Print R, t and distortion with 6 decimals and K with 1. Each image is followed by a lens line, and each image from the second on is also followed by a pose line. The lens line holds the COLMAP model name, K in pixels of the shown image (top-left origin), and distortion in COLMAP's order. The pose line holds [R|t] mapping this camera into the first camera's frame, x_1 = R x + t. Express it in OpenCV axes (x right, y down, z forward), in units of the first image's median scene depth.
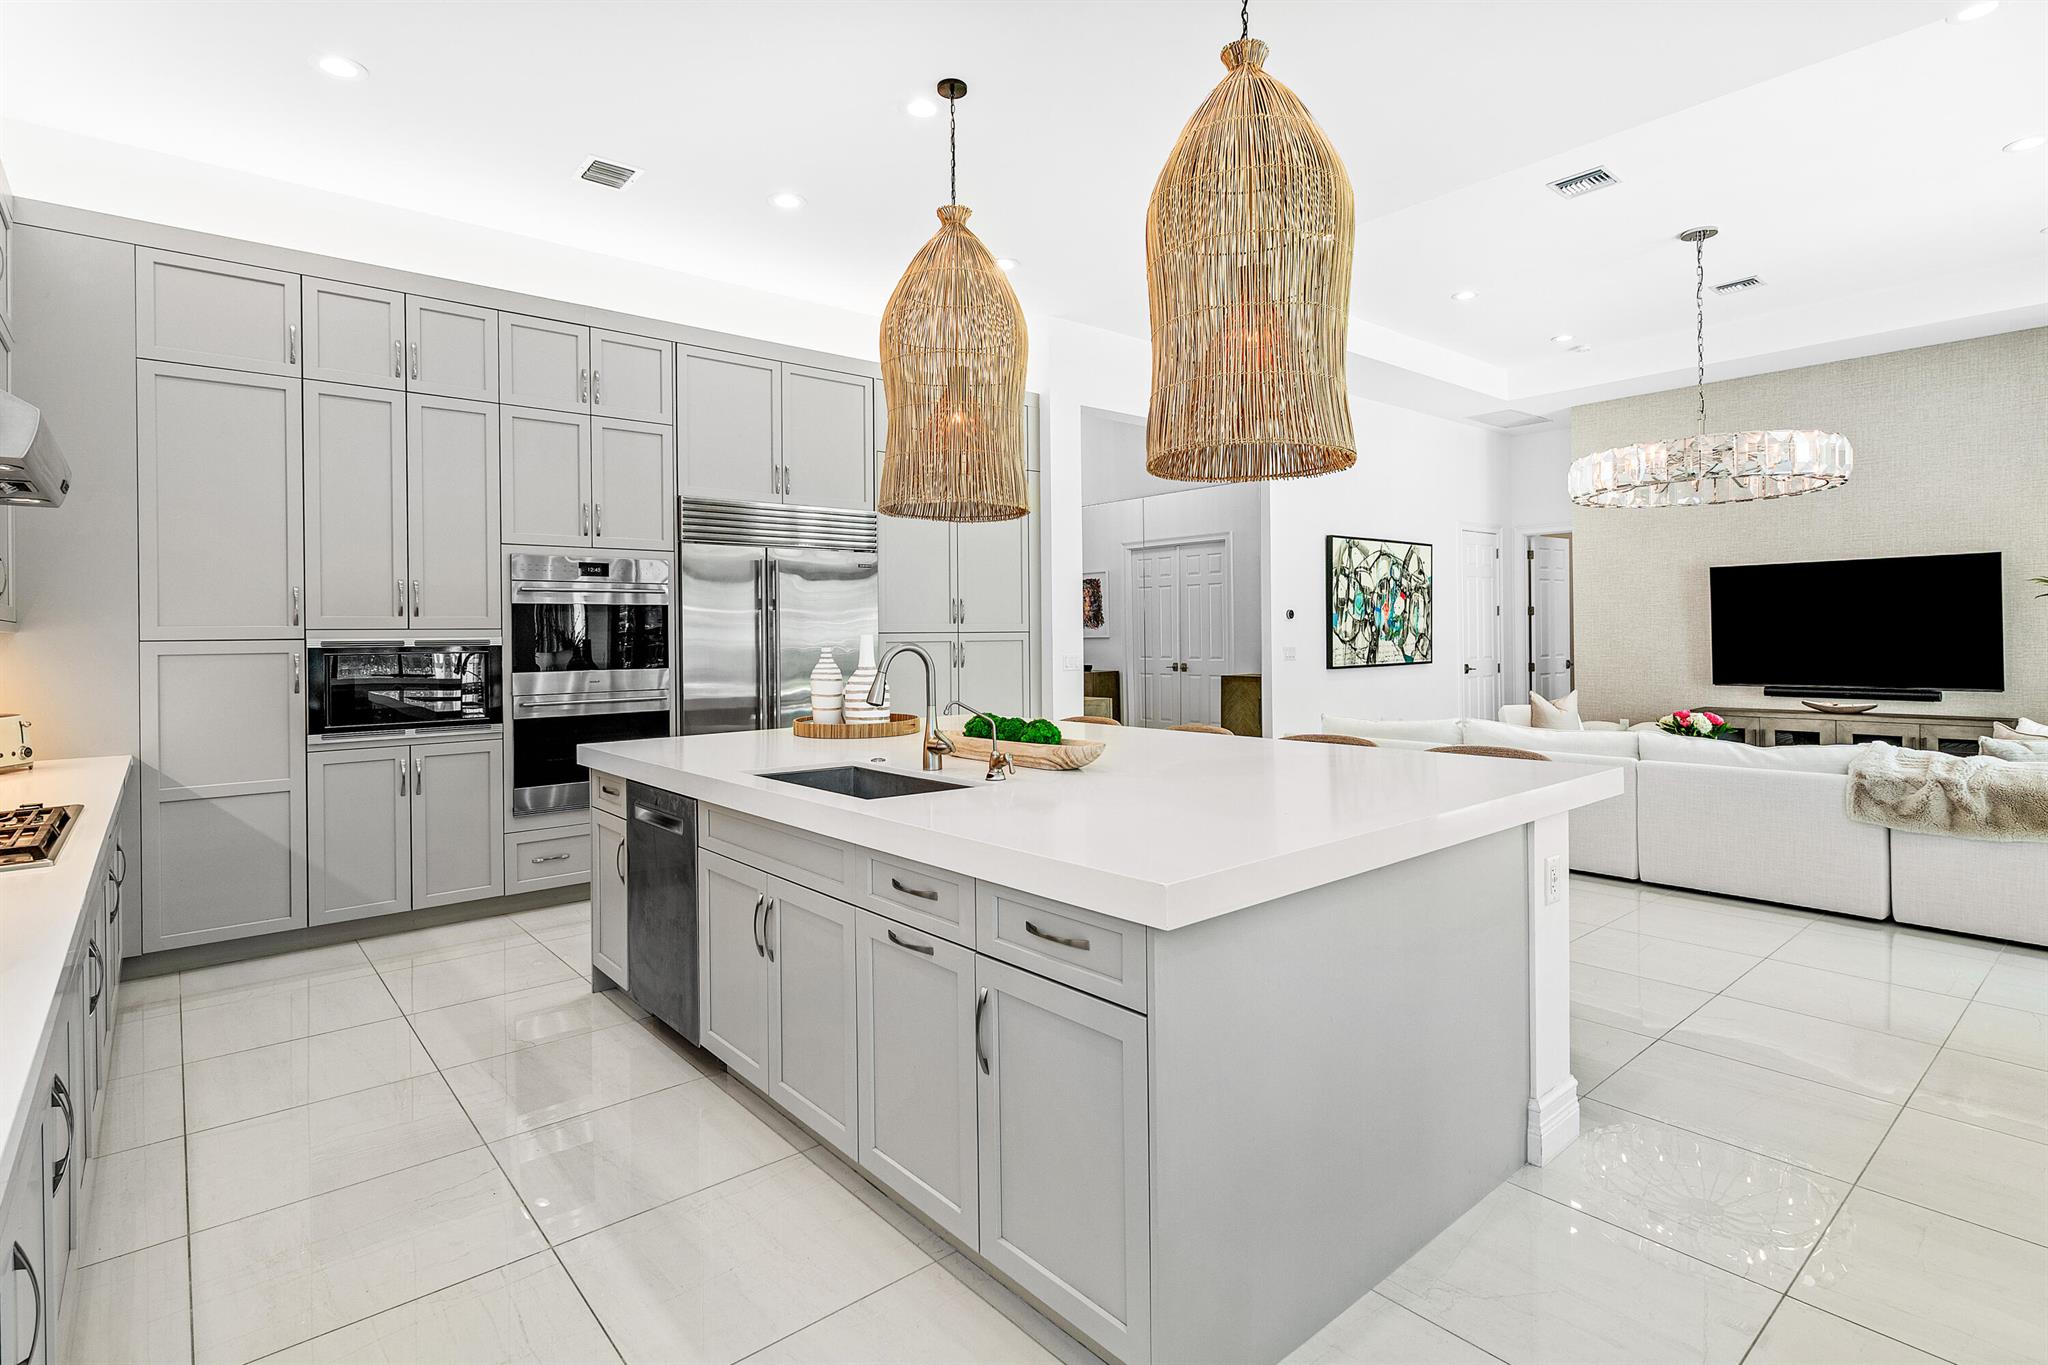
lens RADIAL K [[999.7, 0, 1033.5], [0, 999.7, 658.5], [0, 0, 1]] dist [0.002846, -0.000840]
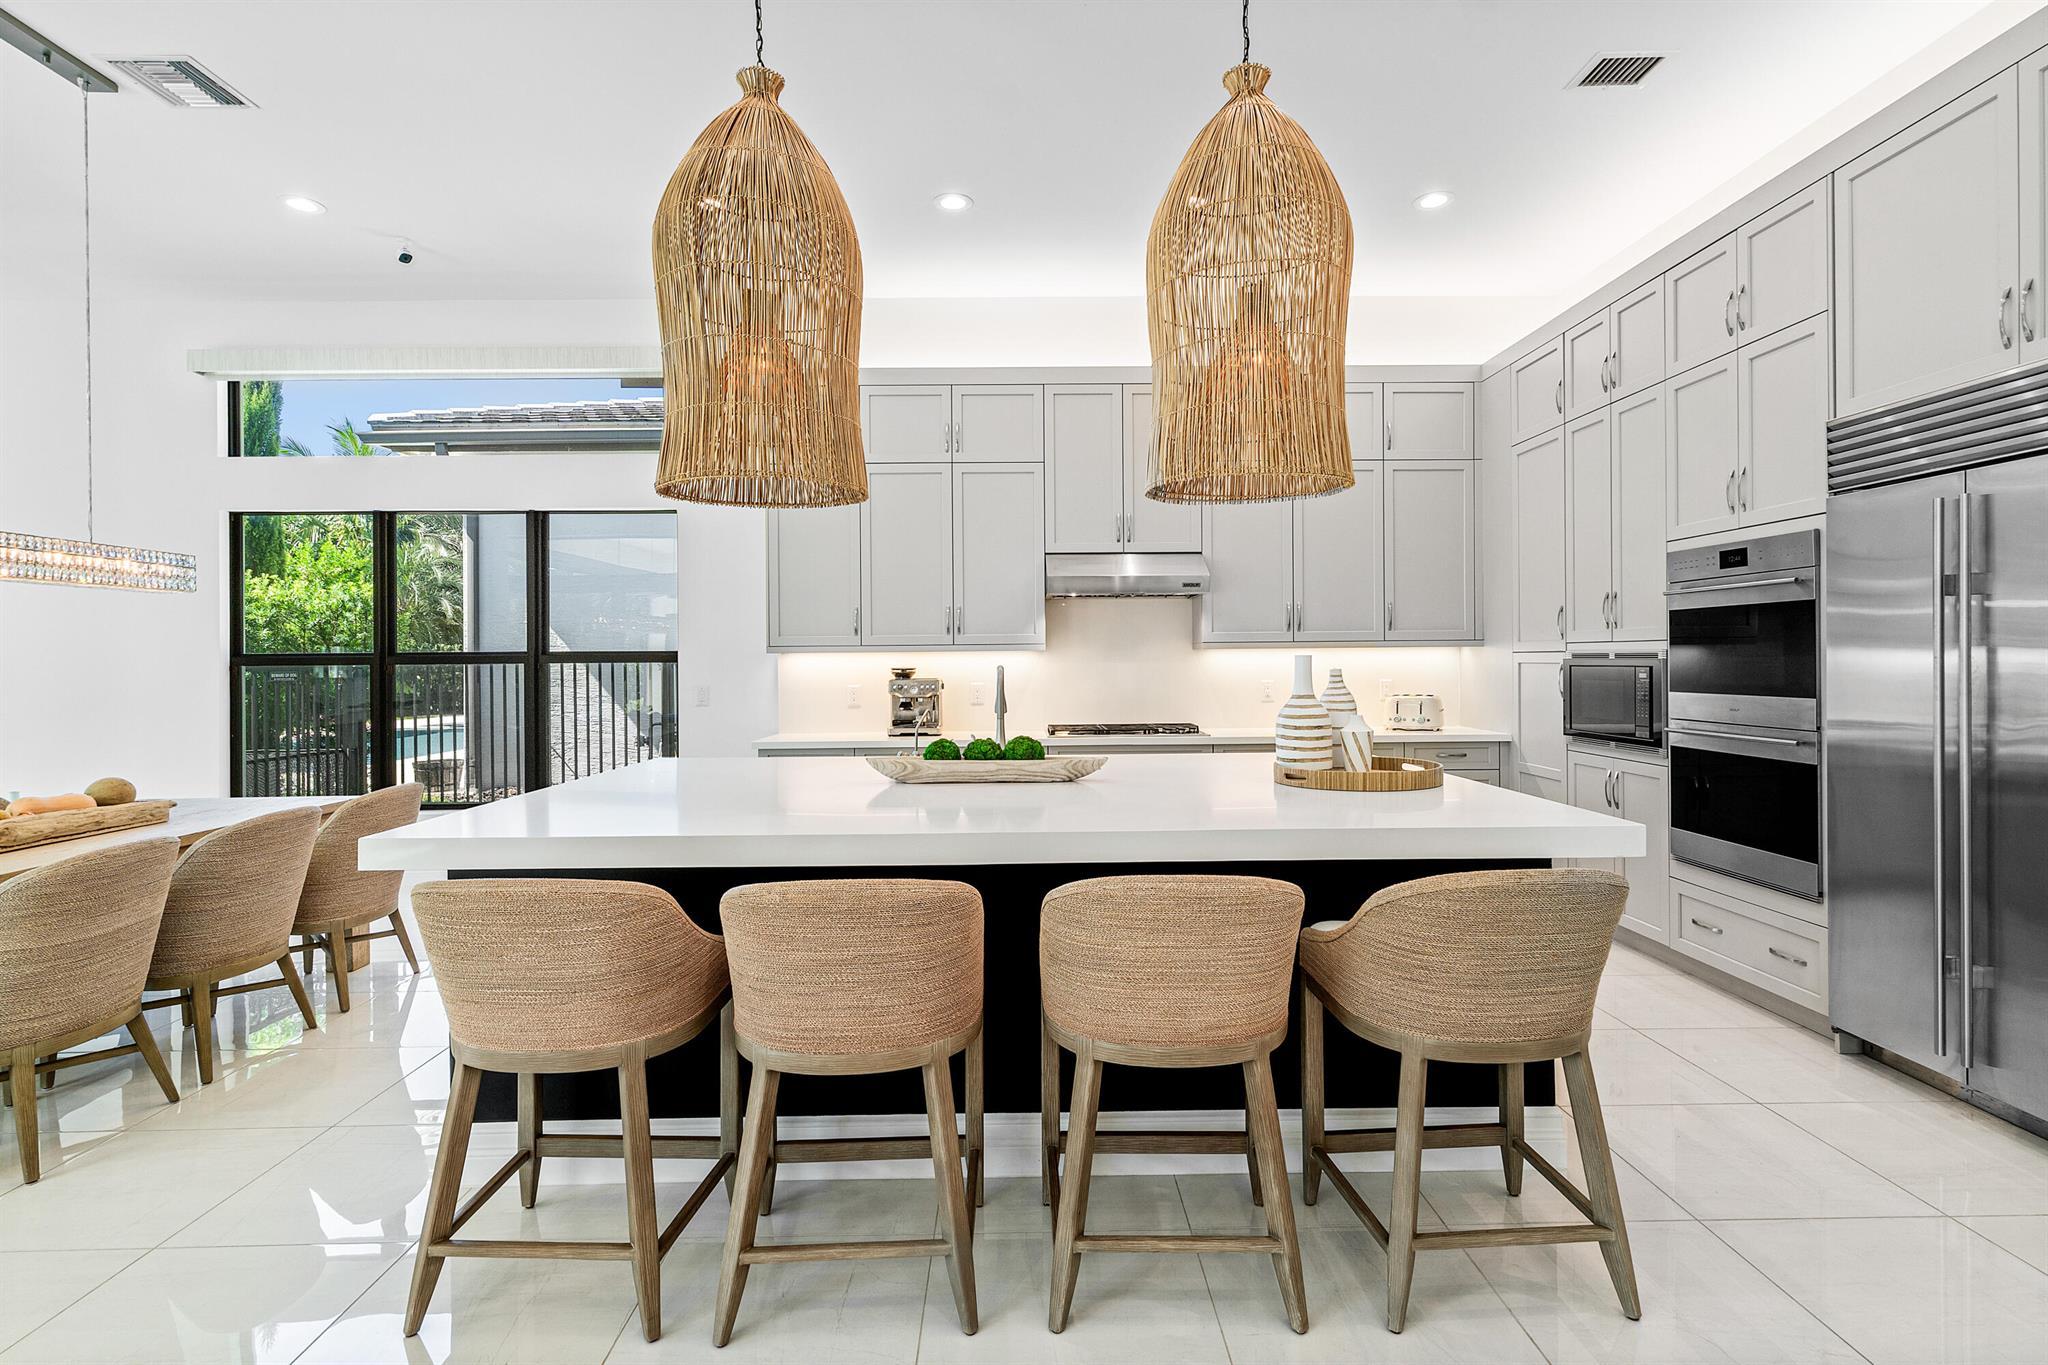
lens RADIAL K [[957.7, 0, 1024.0], [0, 957.7, 682.5], [0, 0, 1]] dist [-0.021915, 0.000026]
pose [[-0.635716, 0.035168, -0.771121, 0.235821], [-0.000267, 0.998952, 0.045779, -0.015643], [0.771923, 0.029308, -0.635040, 0.567377]]
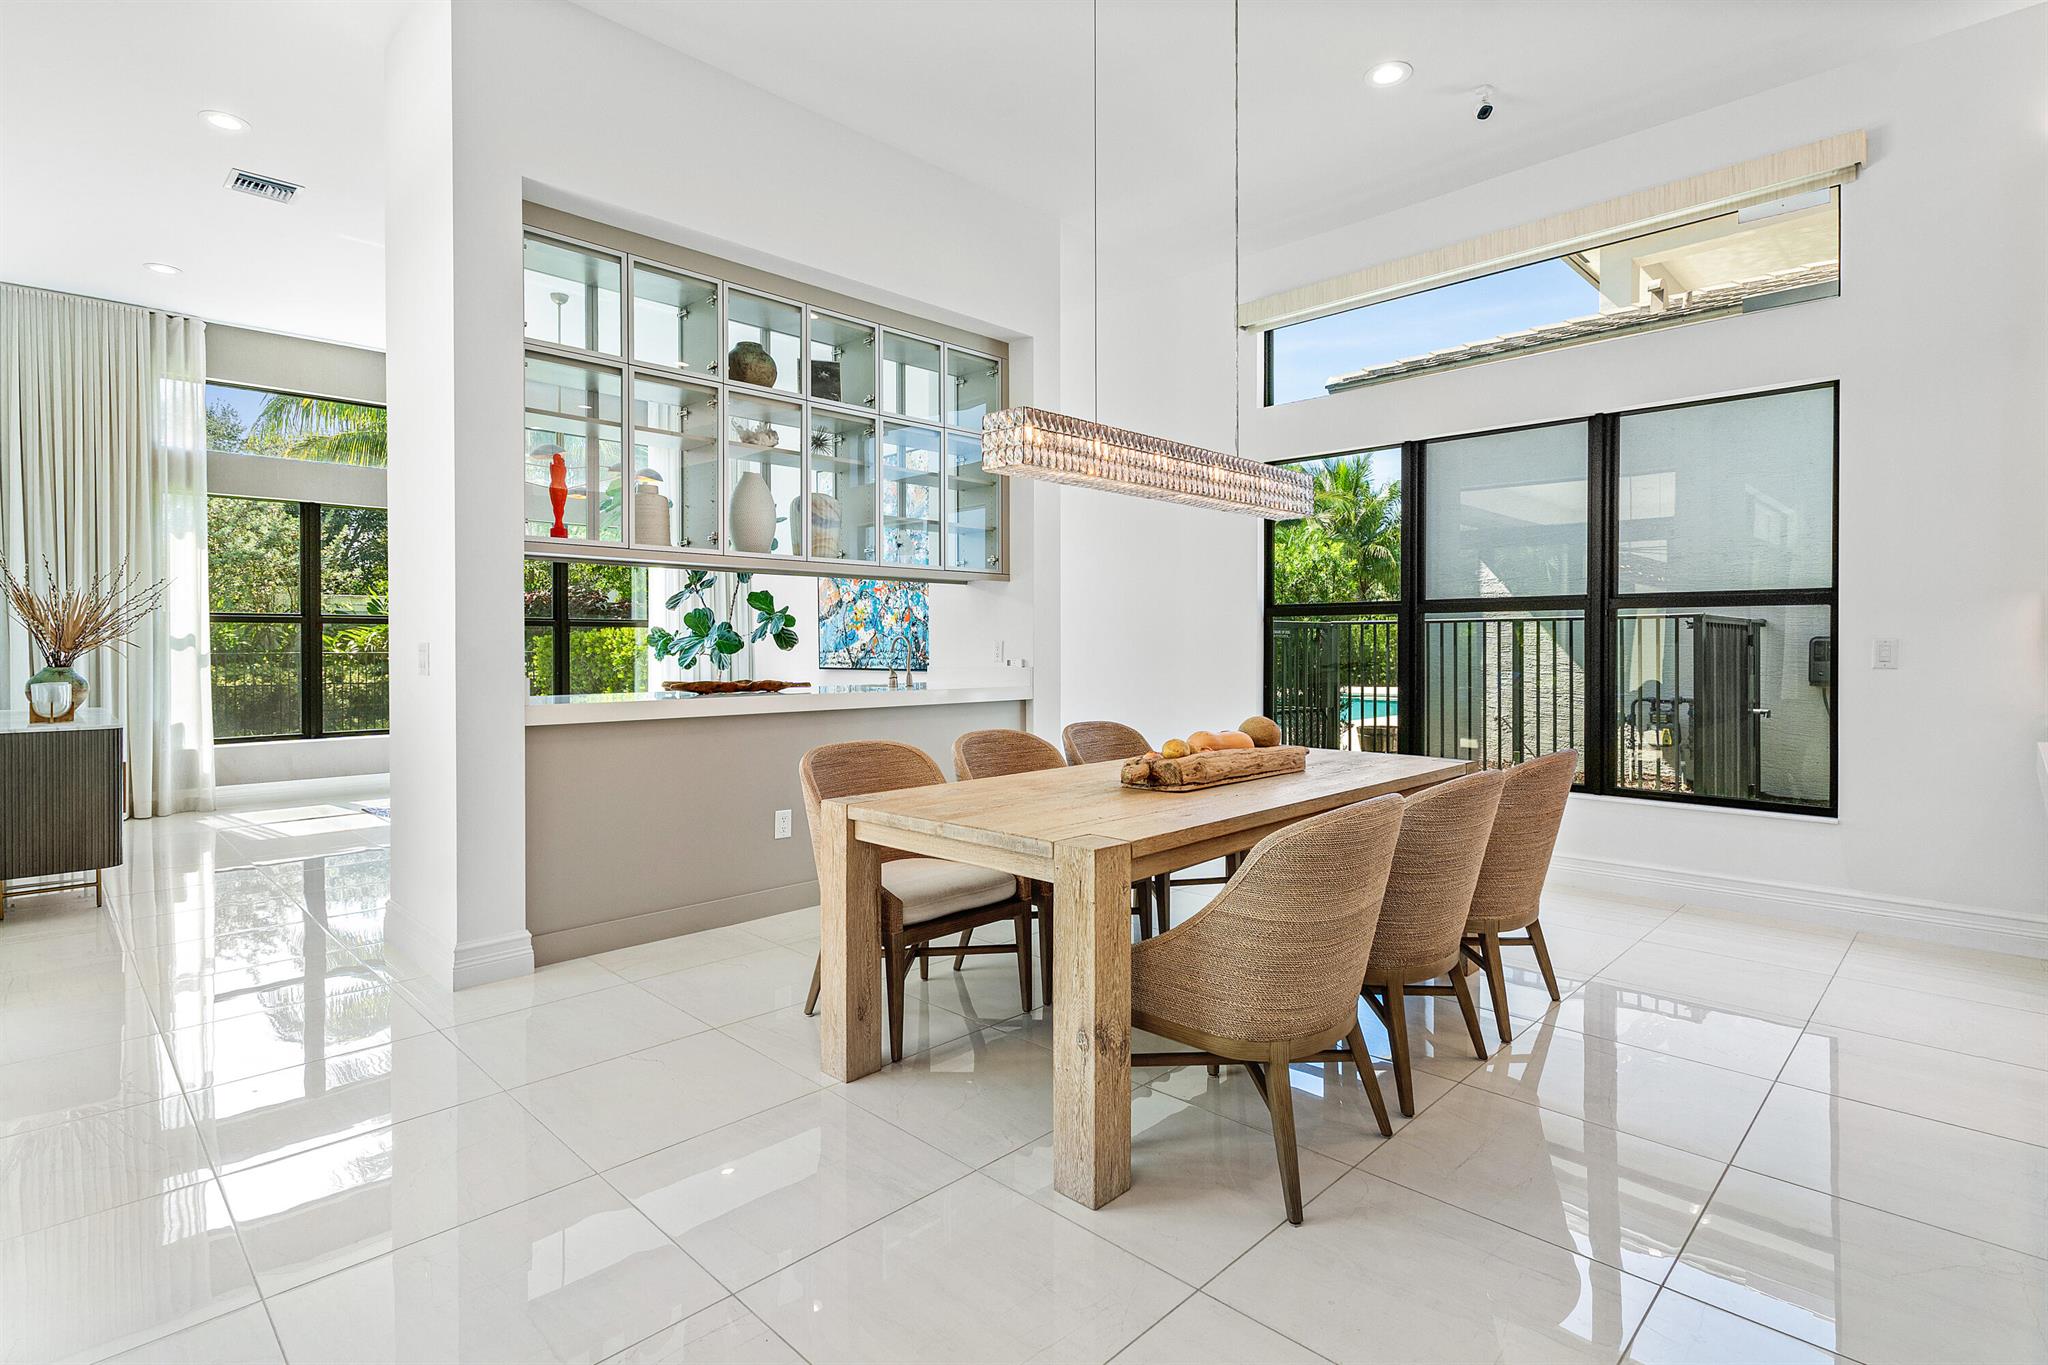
lens RADIAL K [[1012.9, 0, 1060.3], [0, 1012.9, 668.0], [0, 0, 1]] dist [-0.002154, 0.000077]
pose [[-0.995346, 0.015884, -0.095047, 0.282324], [0.011649, 0.998922, 0.044945, 0.003626], [0.095659, 0.043628, -0.994458, 0.414542]]
